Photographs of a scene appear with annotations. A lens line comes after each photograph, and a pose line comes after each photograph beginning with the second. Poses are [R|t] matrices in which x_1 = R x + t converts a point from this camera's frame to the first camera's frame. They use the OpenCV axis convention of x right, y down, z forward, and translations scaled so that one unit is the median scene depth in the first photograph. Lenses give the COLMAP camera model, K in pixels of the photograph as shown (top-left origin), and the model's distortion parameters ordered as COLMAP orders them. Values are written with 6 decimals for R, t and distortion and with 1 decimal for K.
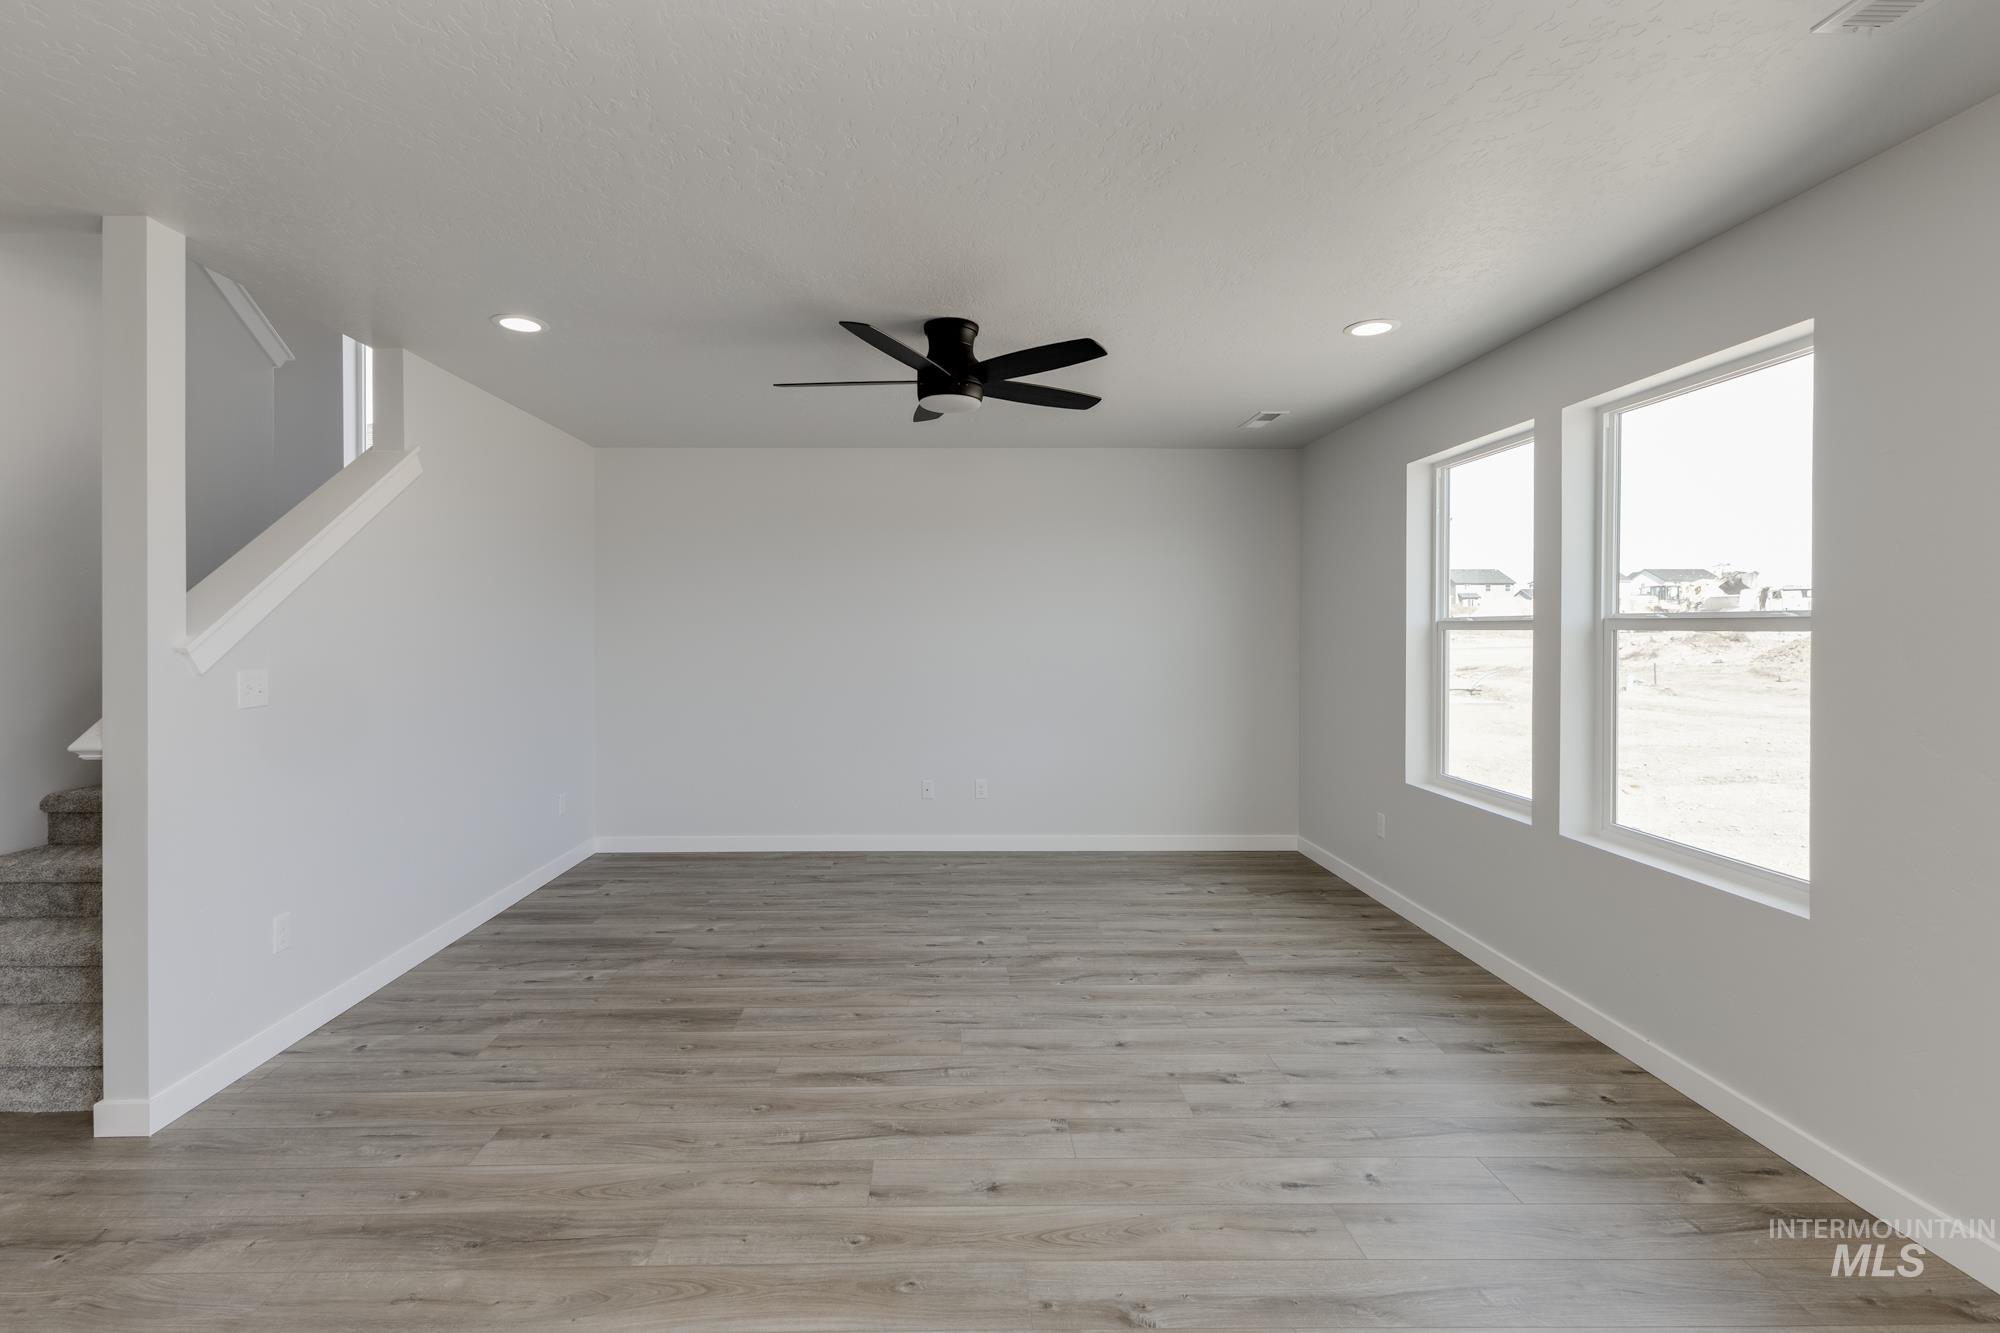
lens RADIAL K [[882.4, 0, 1000.6], [0, 882.4, 650.3], [0, 0, 1]] dist [0.000436, 0.000261]
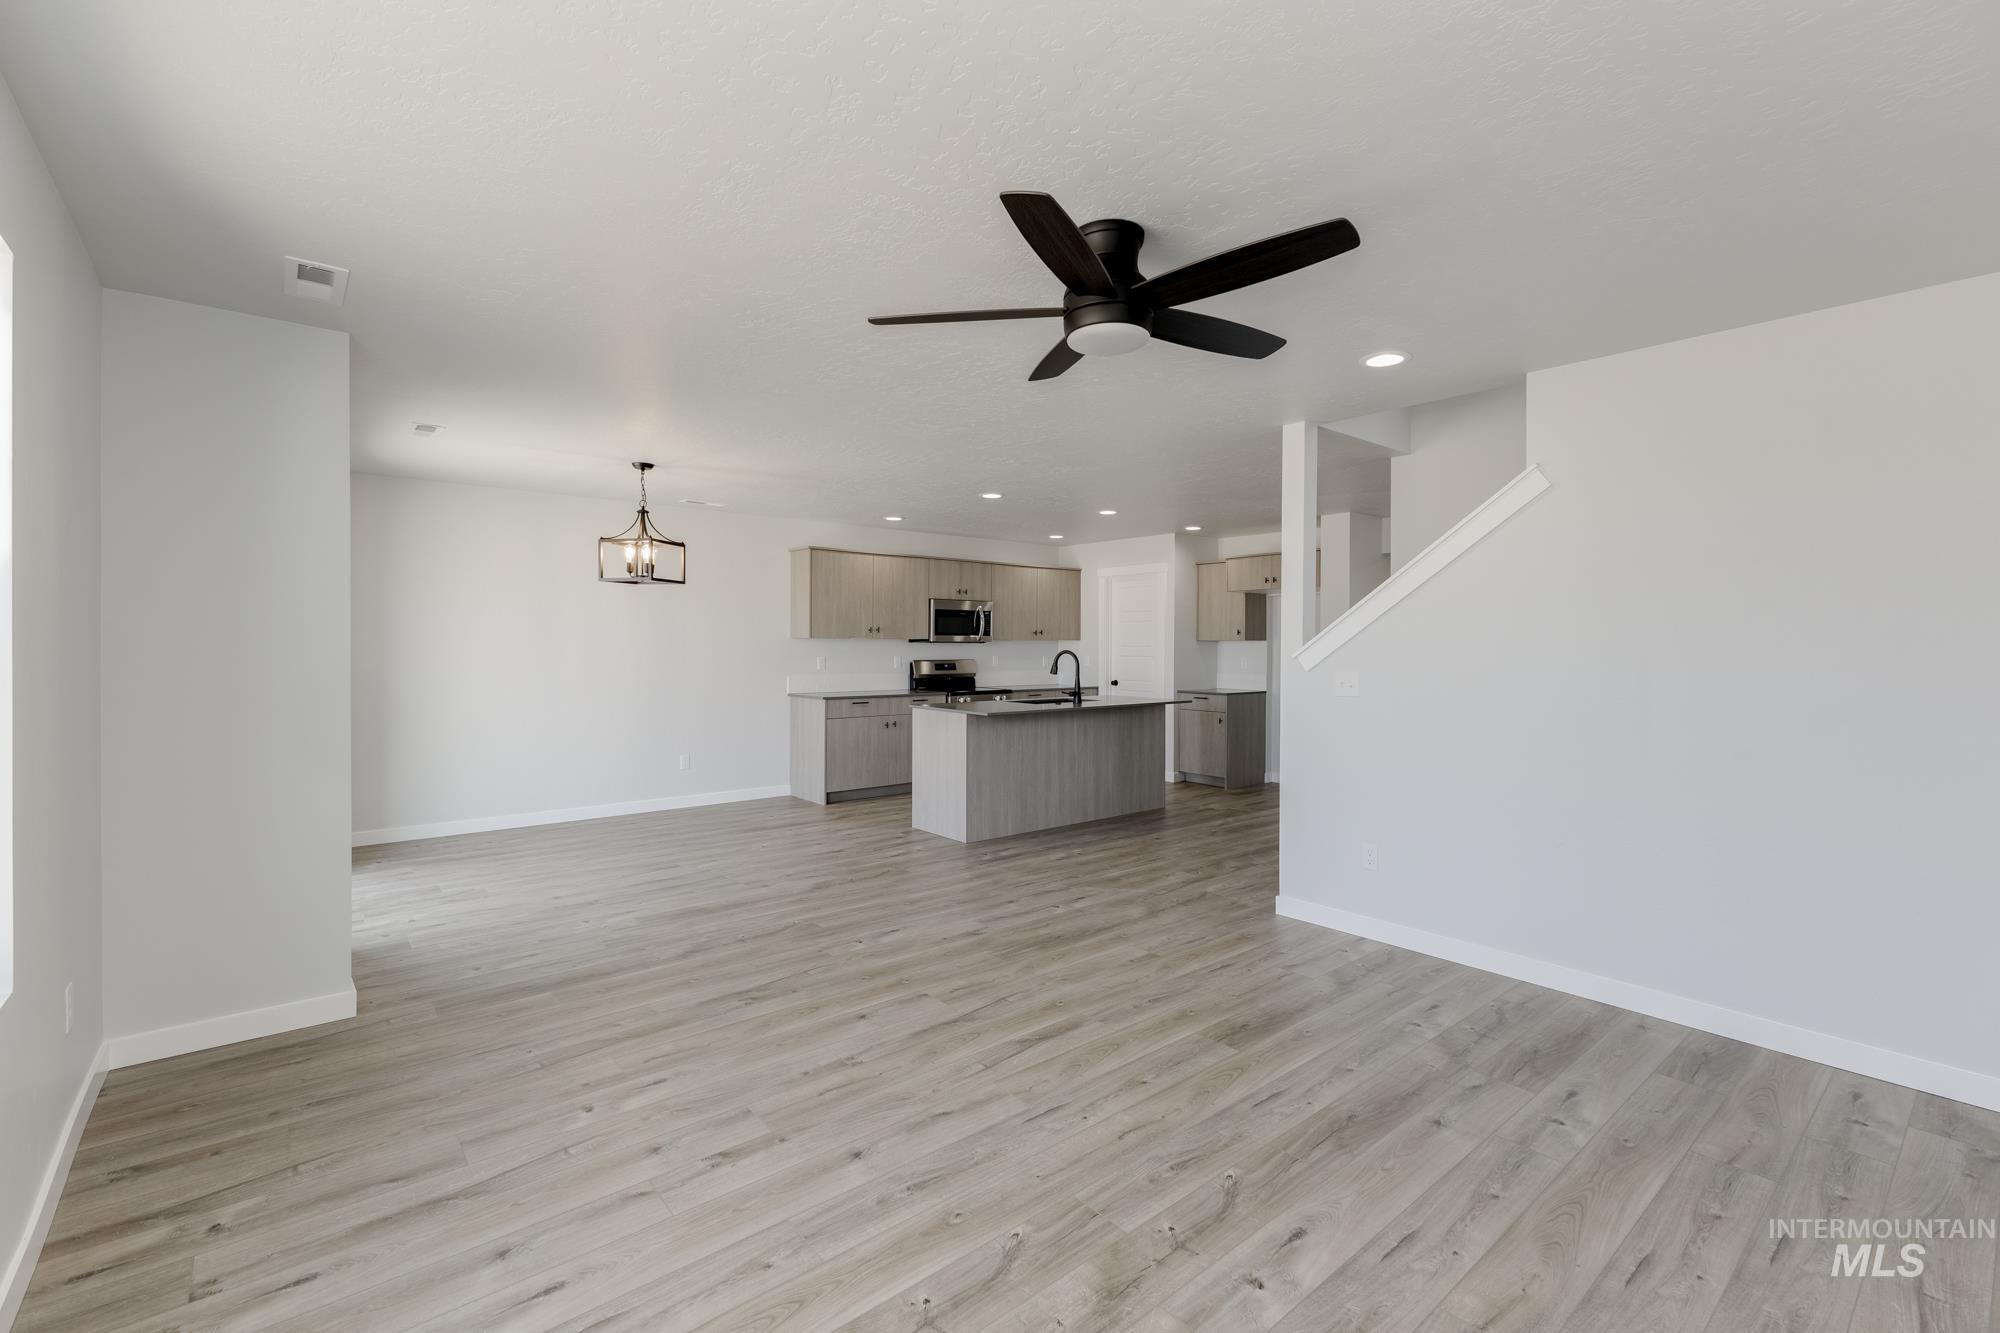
lens RADIAL K [[882.4, 0, 1000.6], [0, 882.4, 650.3], [0, 0, 1]] dist [0.000436, 0.000261]
pose [[-0.807726, 0.000800, -0.589558, 0.554728], [-0.018212, 0.999488, 0.026308, -0.051721], [0.589277, 0.031986, -0.807298, 1.872800]]
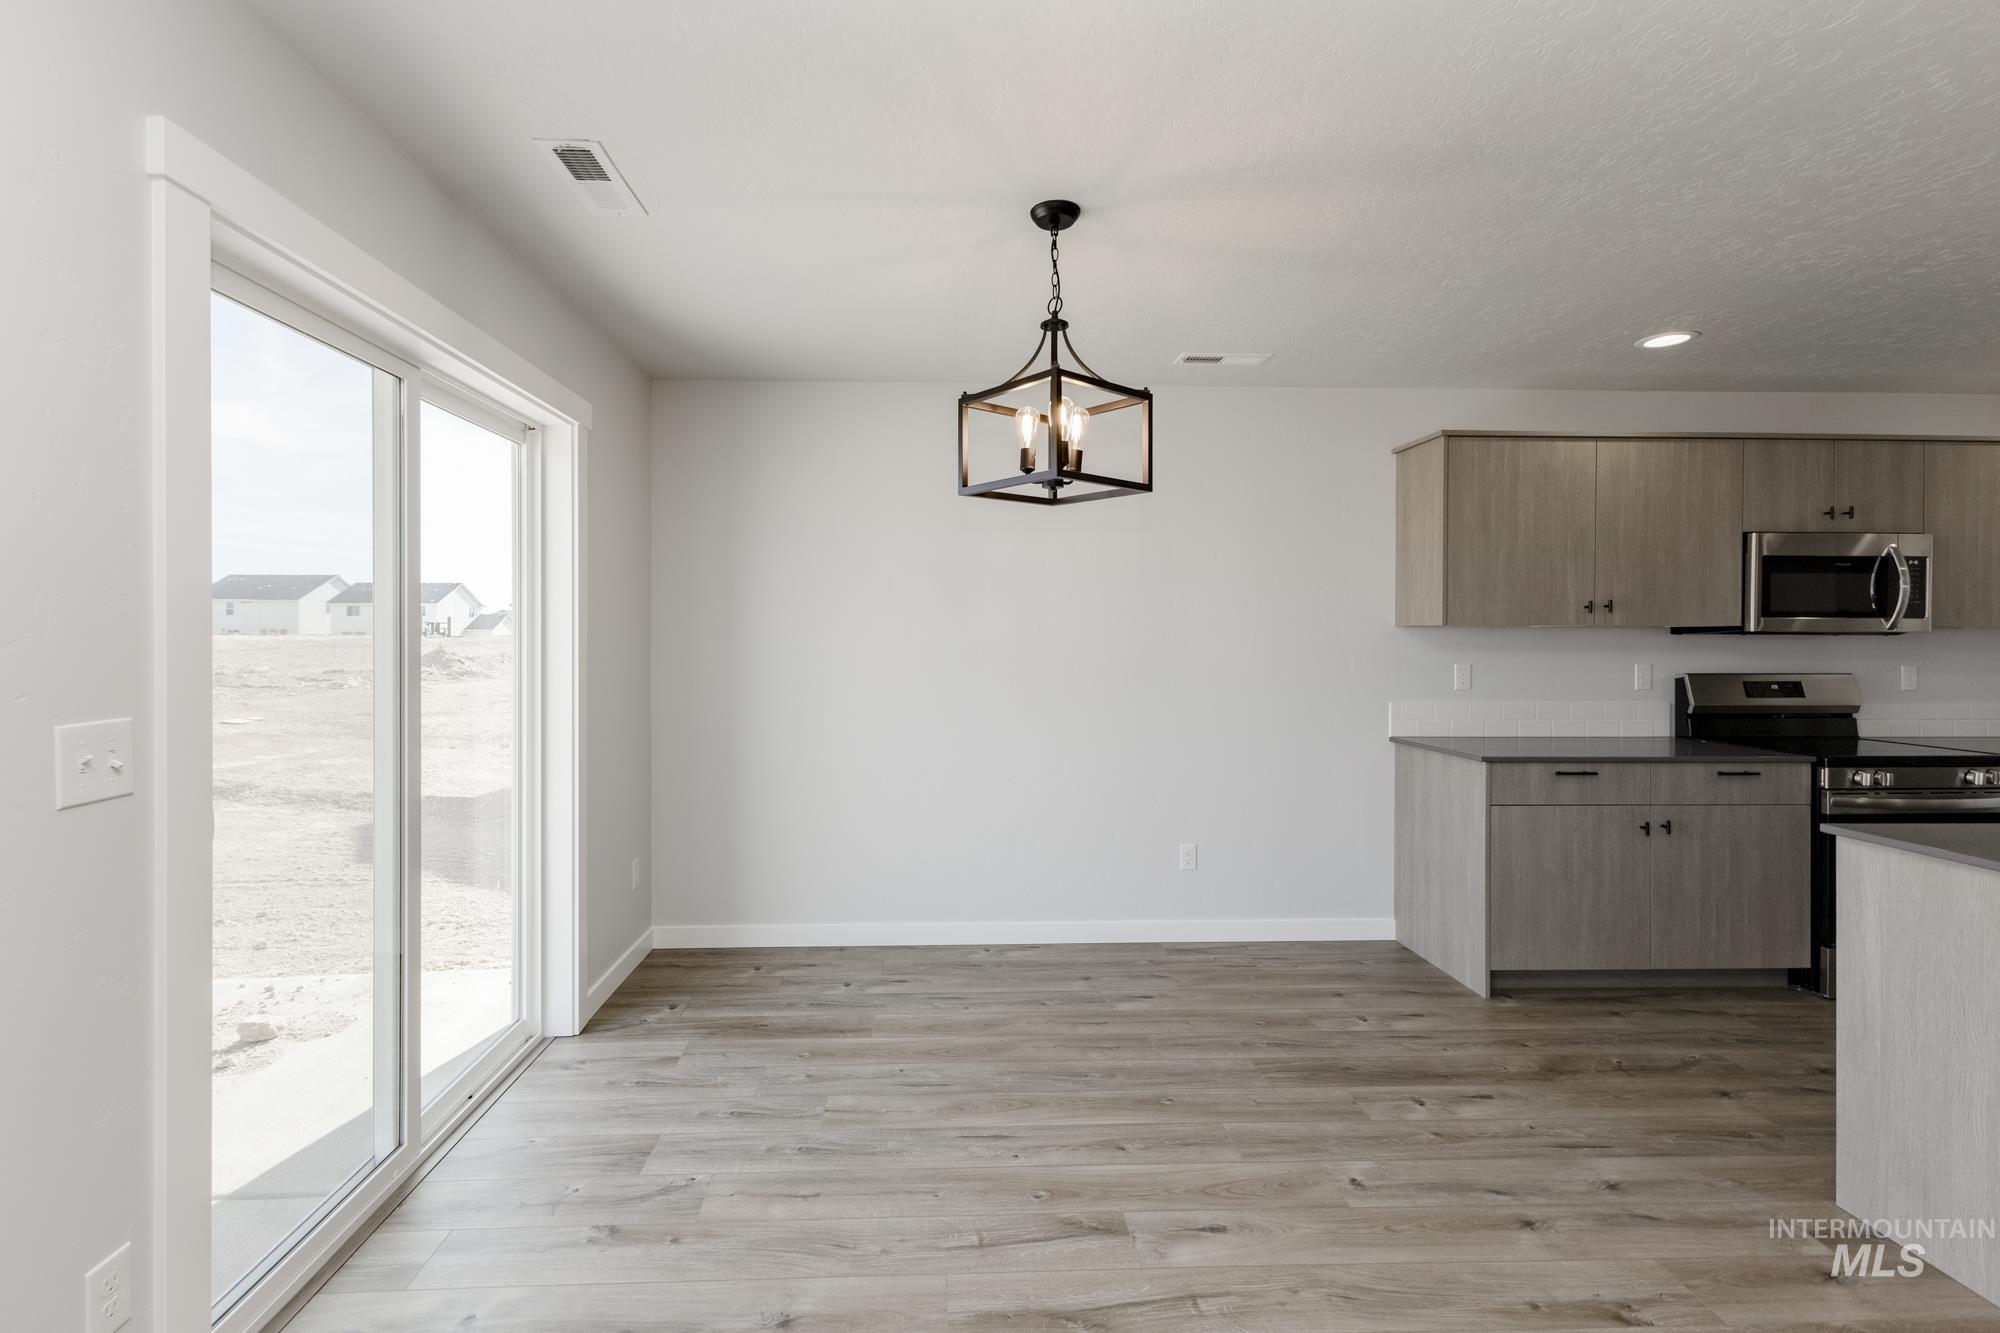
lens RADIAL K [[994.9, 0, 921.9], [0, 994.9, 639.0], [0, 0, 1]] dist [0.018452, -0.000037]
pose [[-0.999955, -0.001355, 0.009359, 0.160431], [-0.001071, 0.999541, 0.030289, -0.030746], [-0.009396, 0.030277, -0.999497, 0.760159]]
